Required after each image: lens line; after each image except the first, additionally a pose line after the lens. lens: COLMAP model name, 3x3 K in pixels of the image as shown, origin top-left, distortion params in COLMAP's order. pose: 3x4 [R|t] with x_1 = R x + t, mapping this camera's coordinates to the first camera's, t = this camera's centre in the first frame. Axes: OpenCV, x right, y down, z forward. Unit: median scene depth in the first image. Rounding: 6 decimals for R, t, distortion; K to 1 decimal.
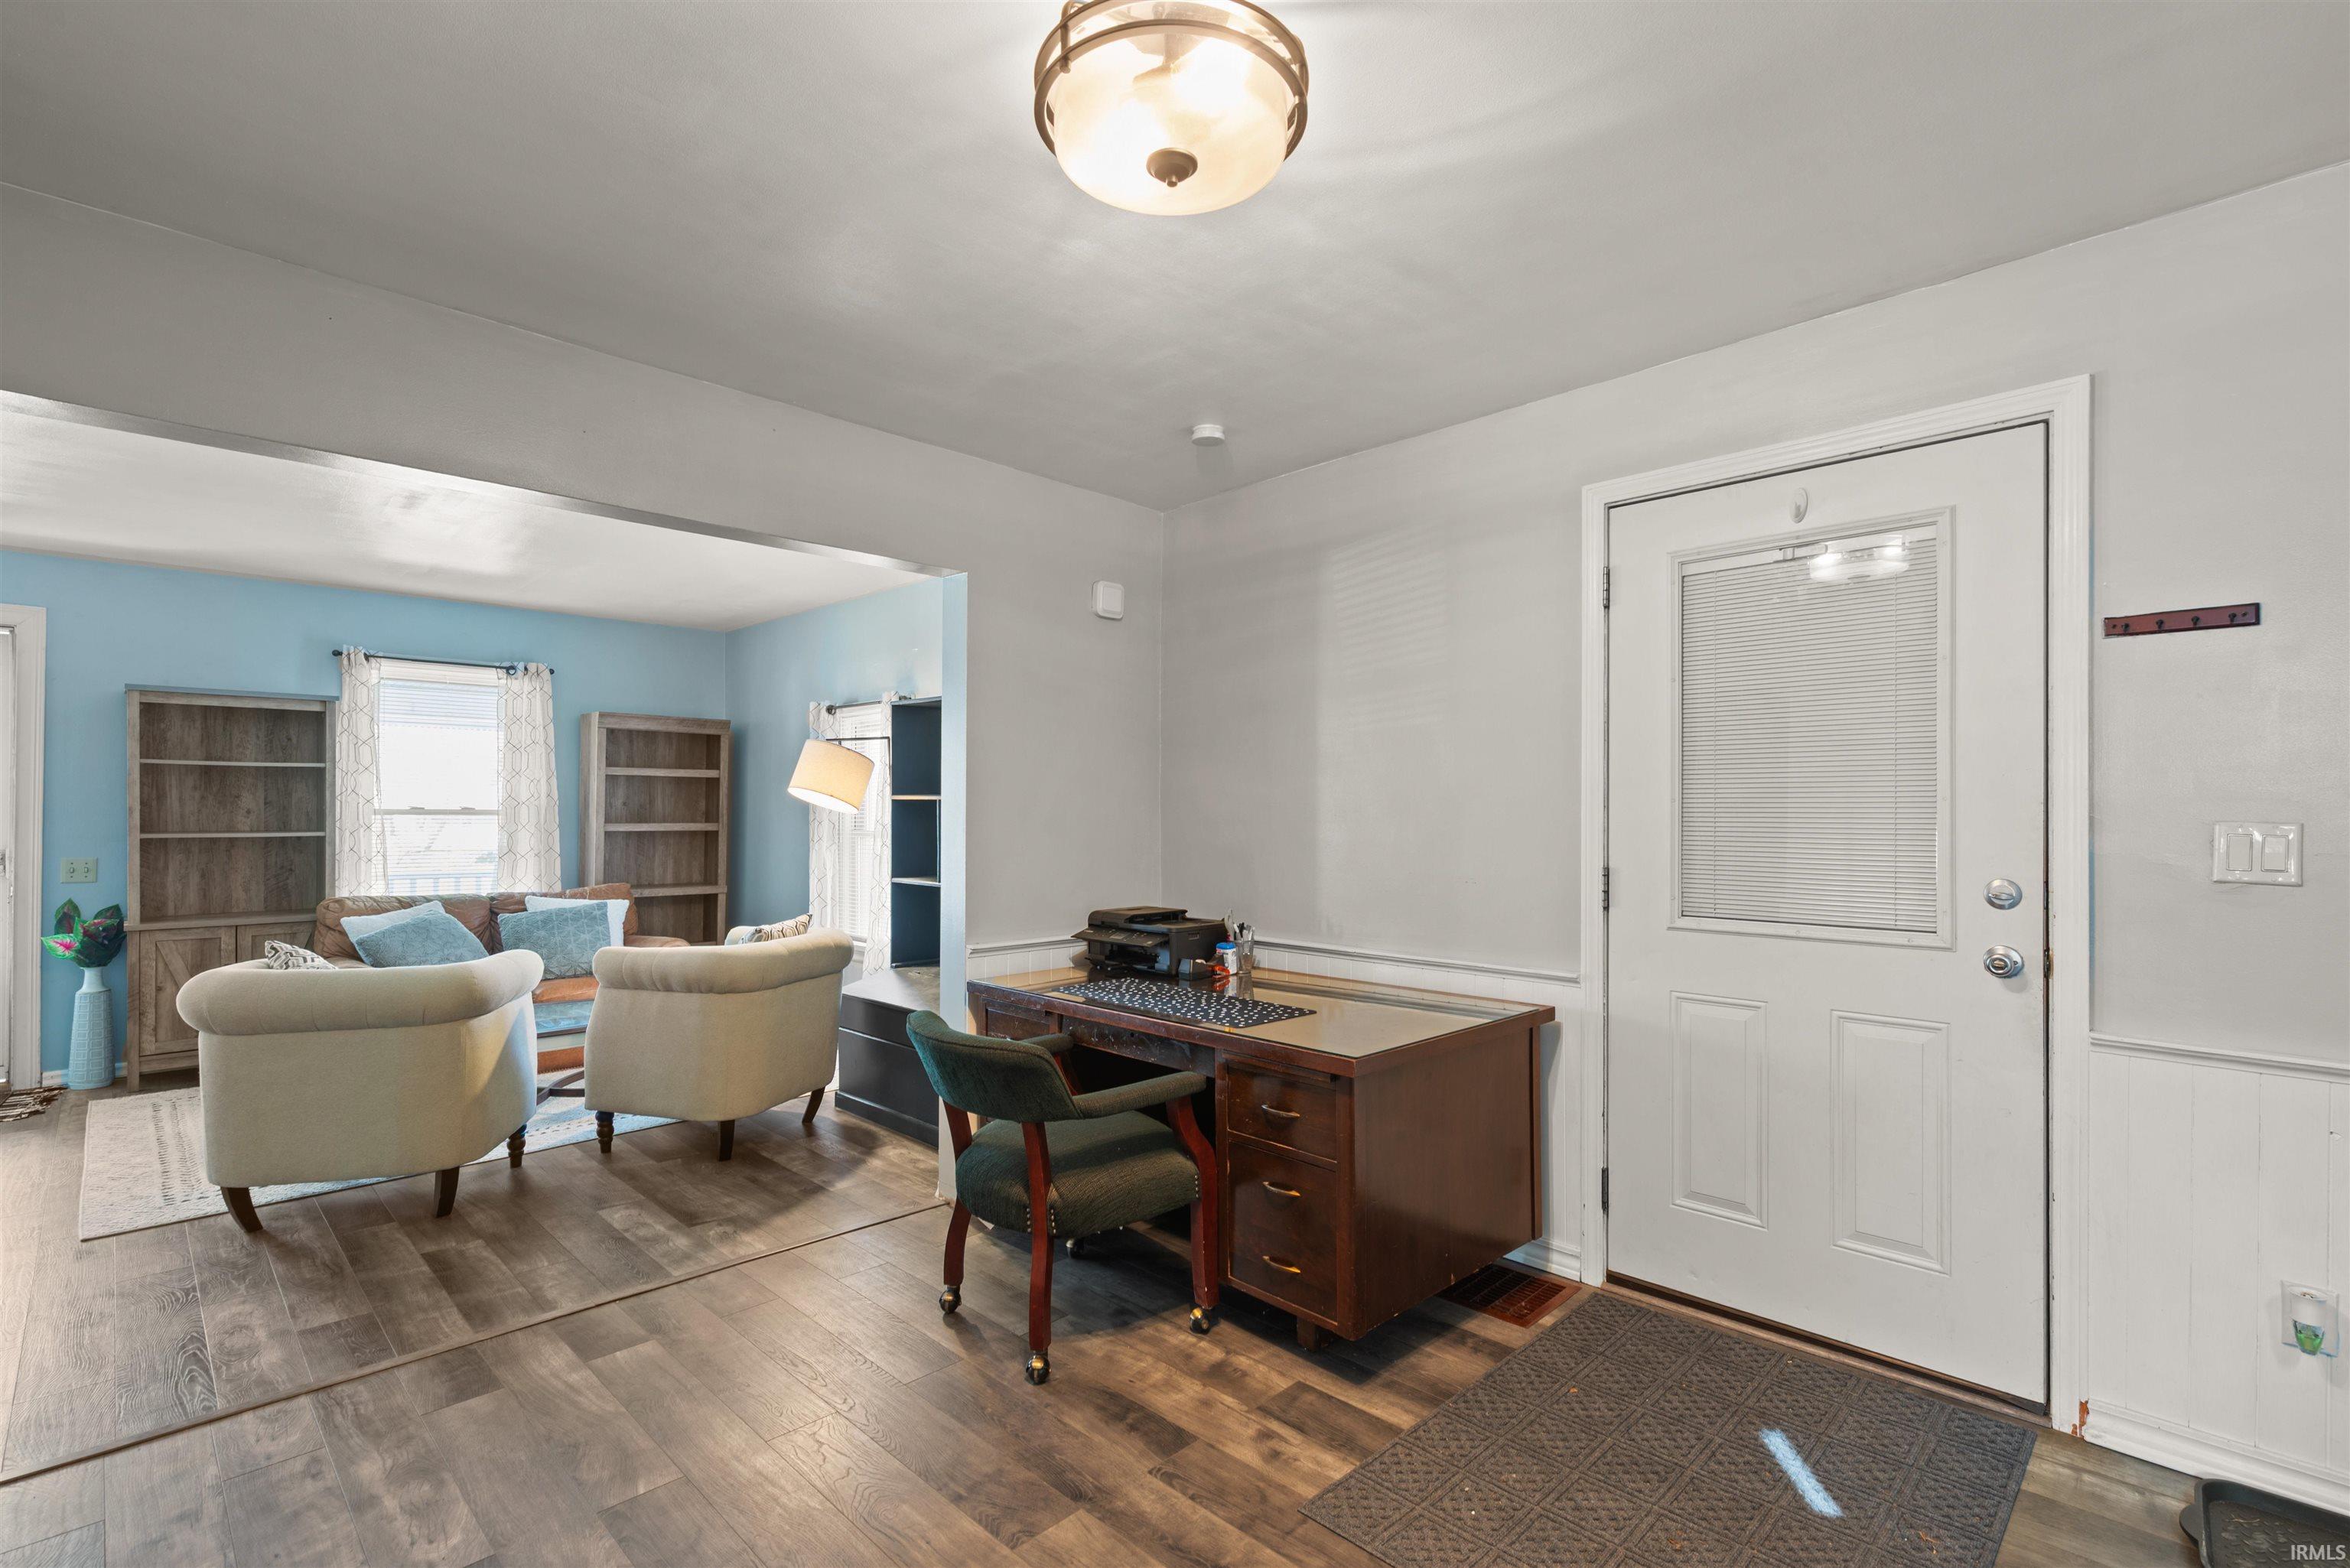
lens RADIAL K [[1135.9, 0, 1176.1], [0, 1135.9, 800.3], [0, 0, 1]] dist [0.002525, -0.000528]
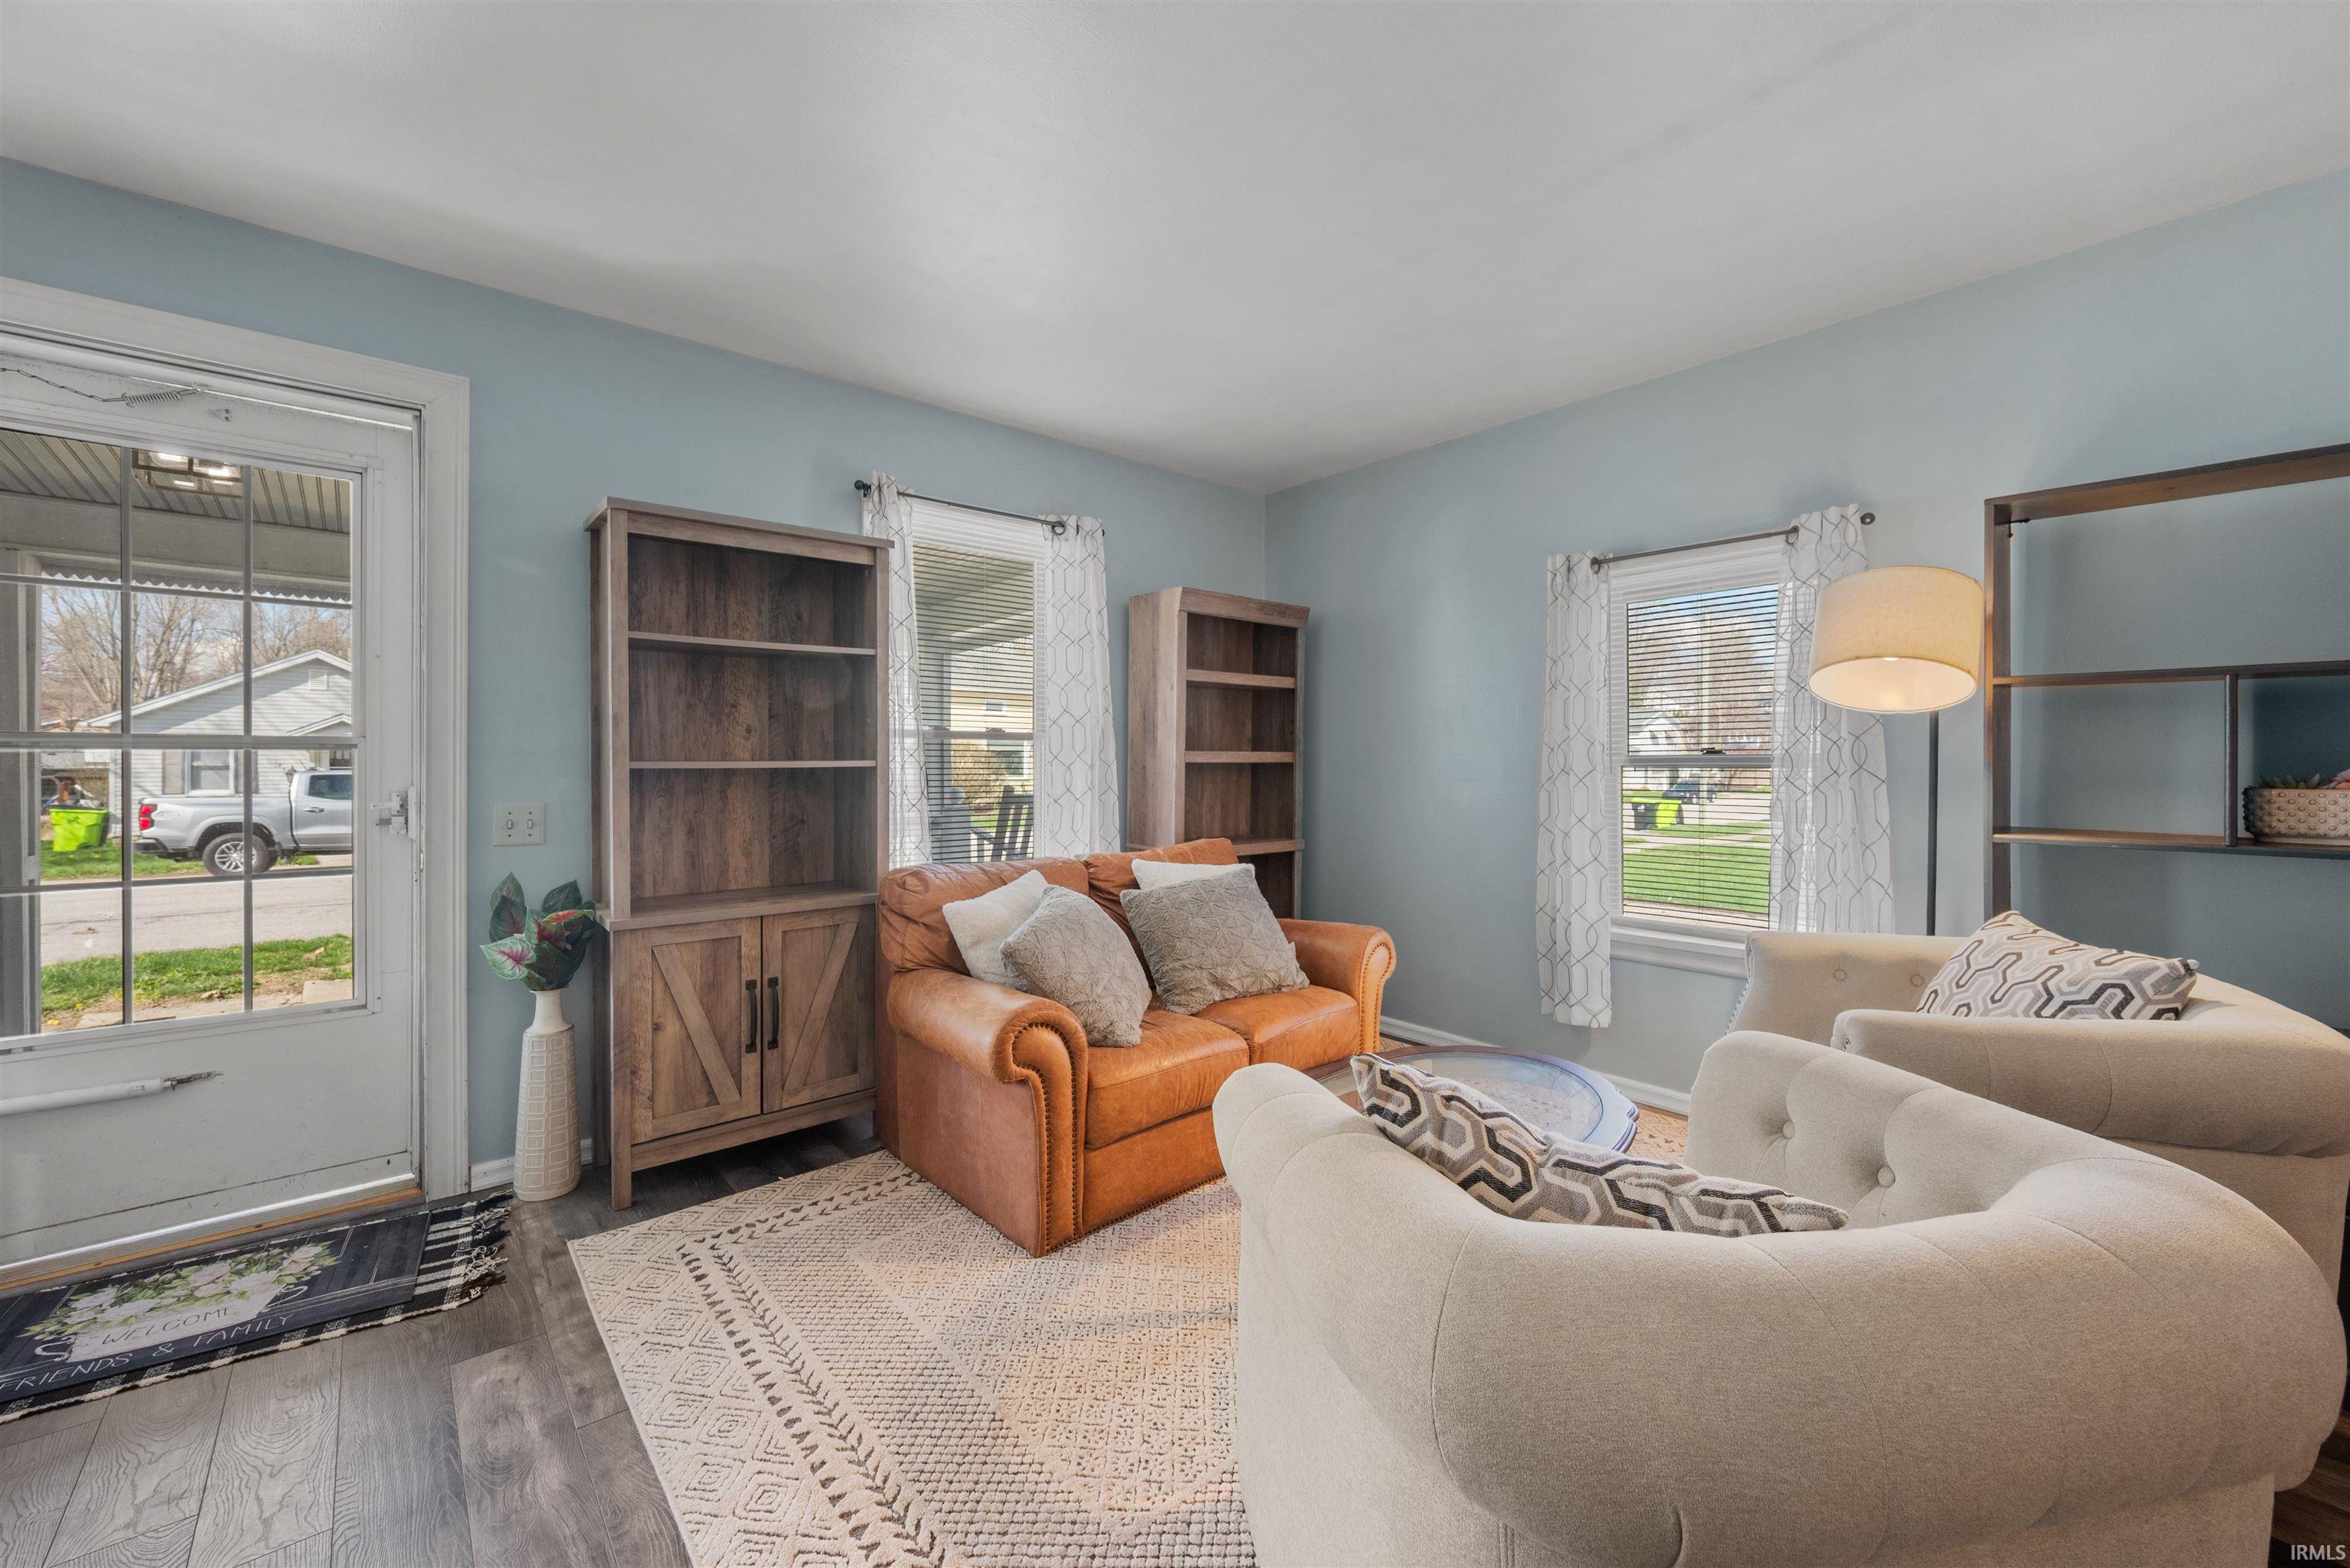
lens RADIAL K [[942.0, 0, 1137.5], [0, 942.0, 758.5], [0, 0, 1]] dist [-0.008311, 0.000688]
pose [[0.997350, -0.008814, -0.072224, -0.558490], [0.009124, 0.999951, 0.003960, 0.025507], [0.072185, -0.004608, 0.997381, 0.491052]]
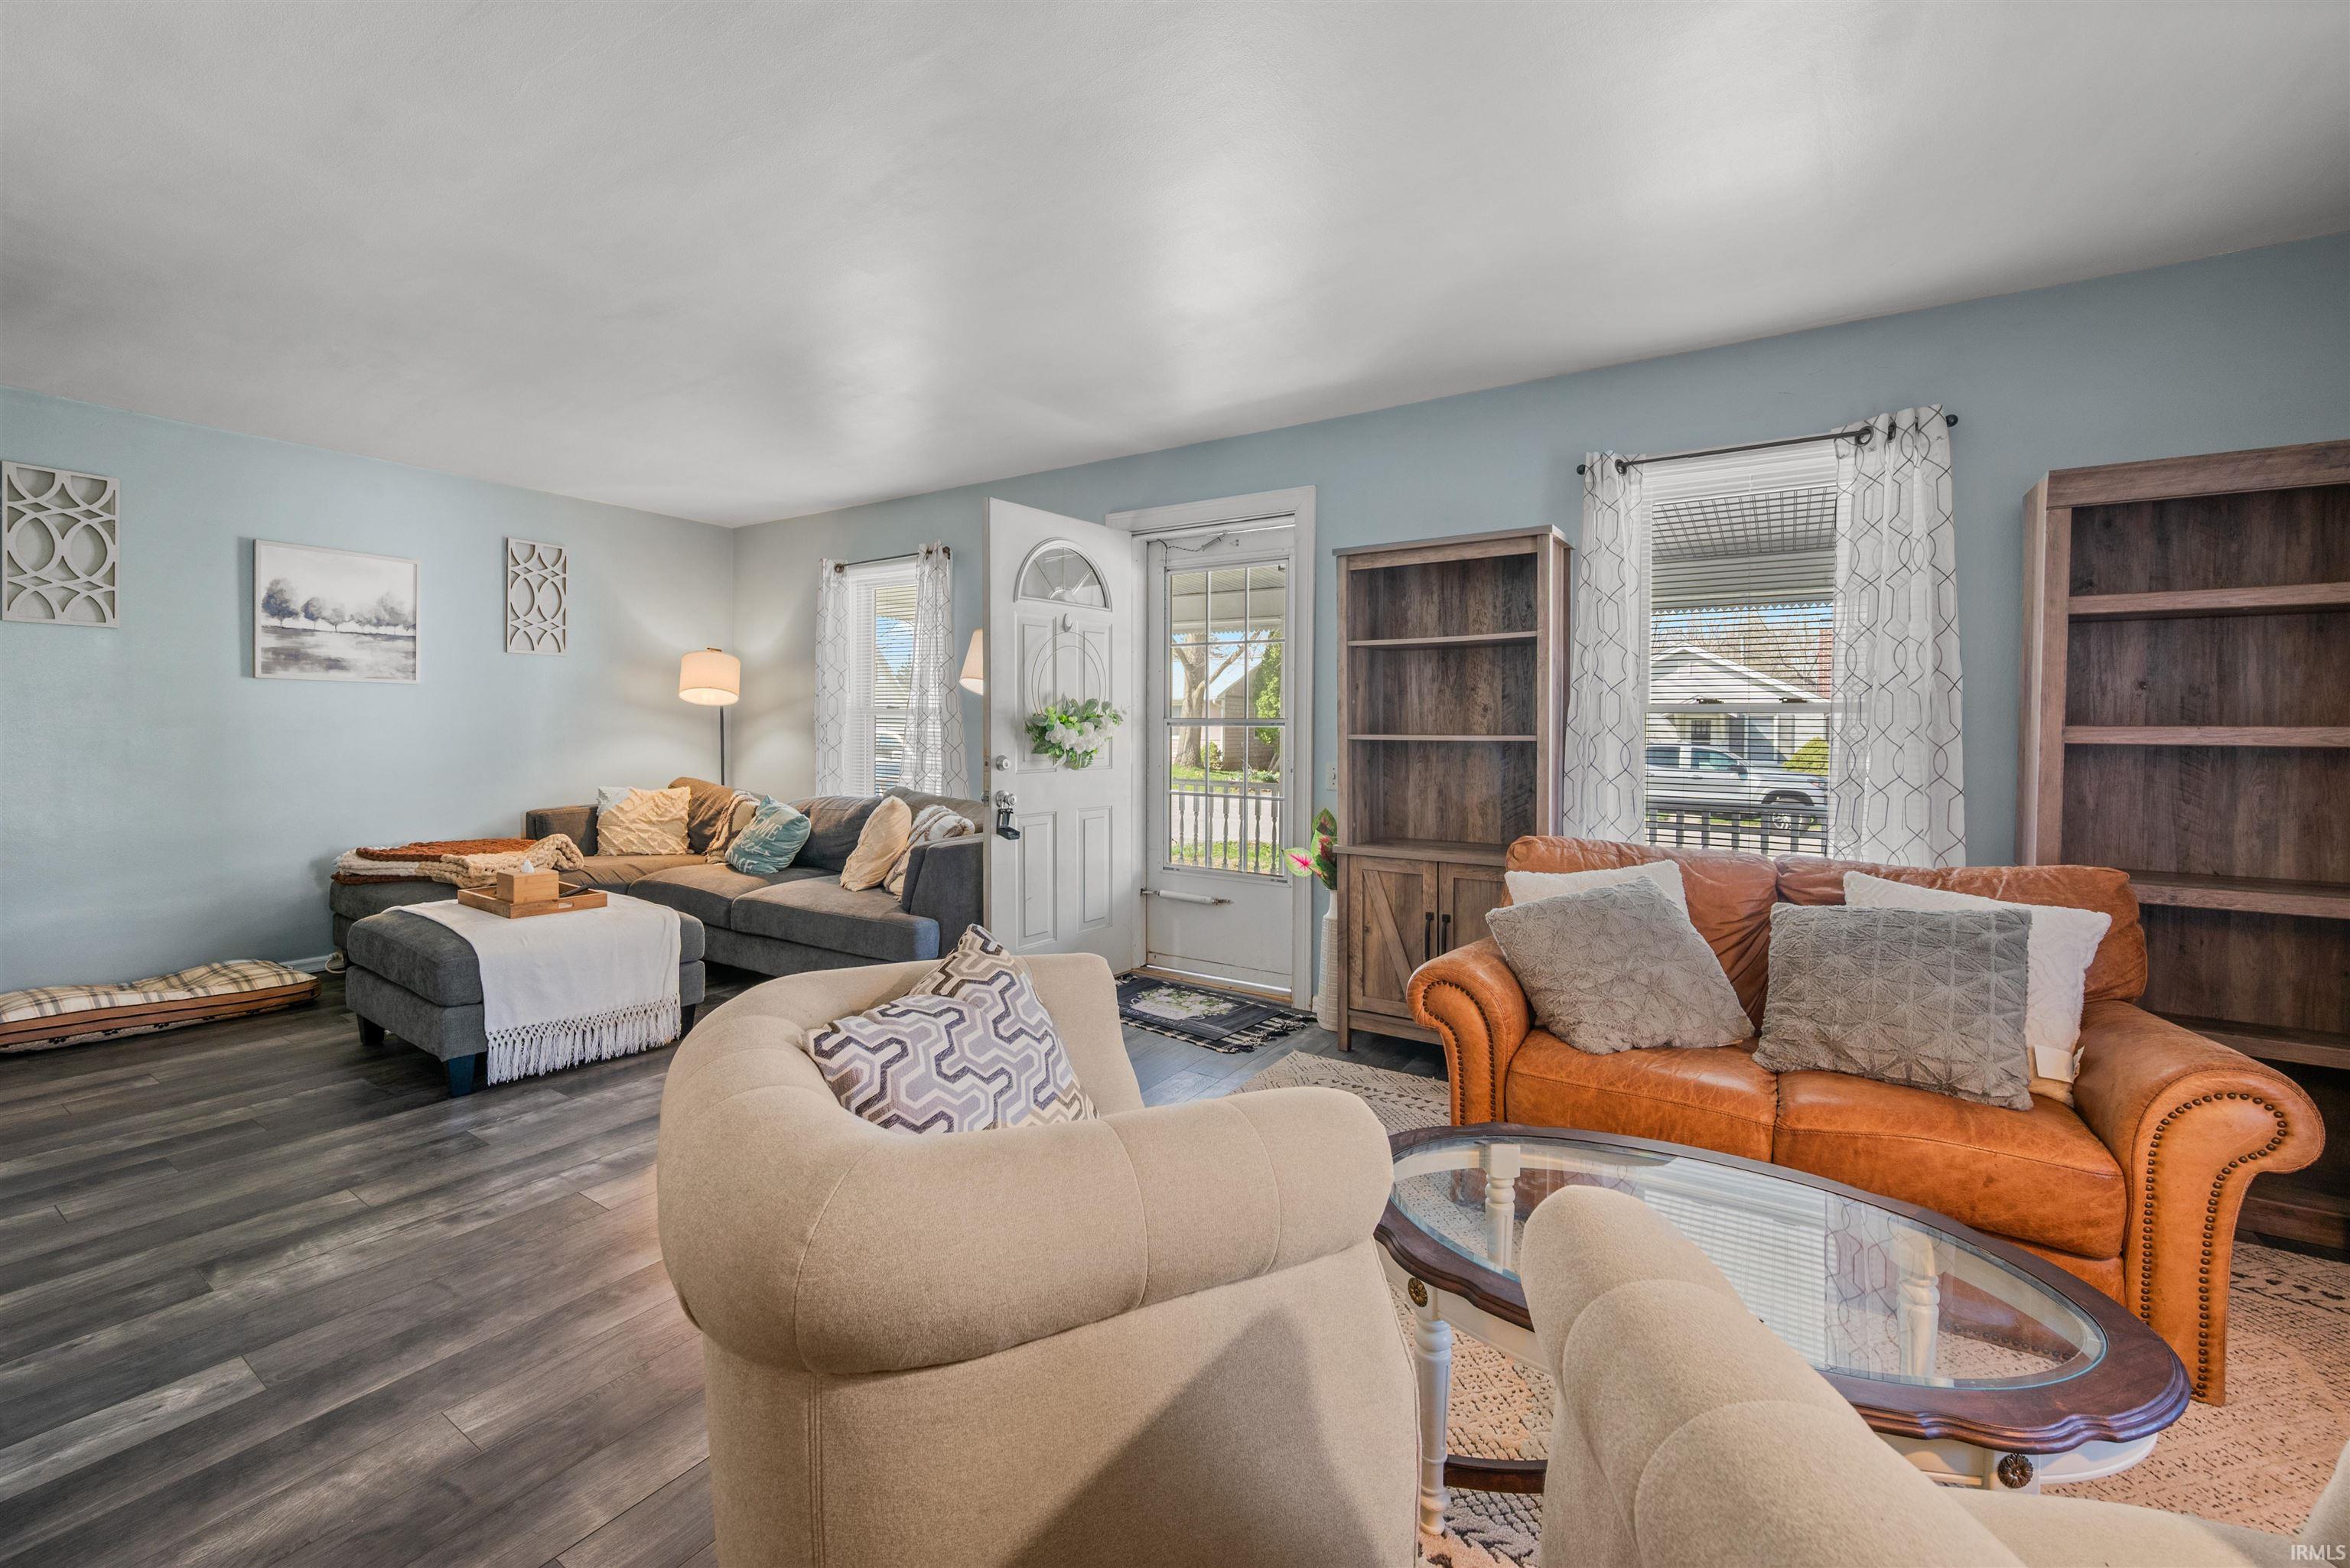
lens RADIAL K [[942.0, 0, 1188.2], [0, 942.0, 745.4], [0, 0, 1]] dist [-0.008311, 0.000688]
pose [[0.215390, 0.009557, -0.976481, -0.253829], [0.001335, 0.999948, 0.010081, 0.027216], [0.976527, -0.003475, 0.215366, 0.672781]]
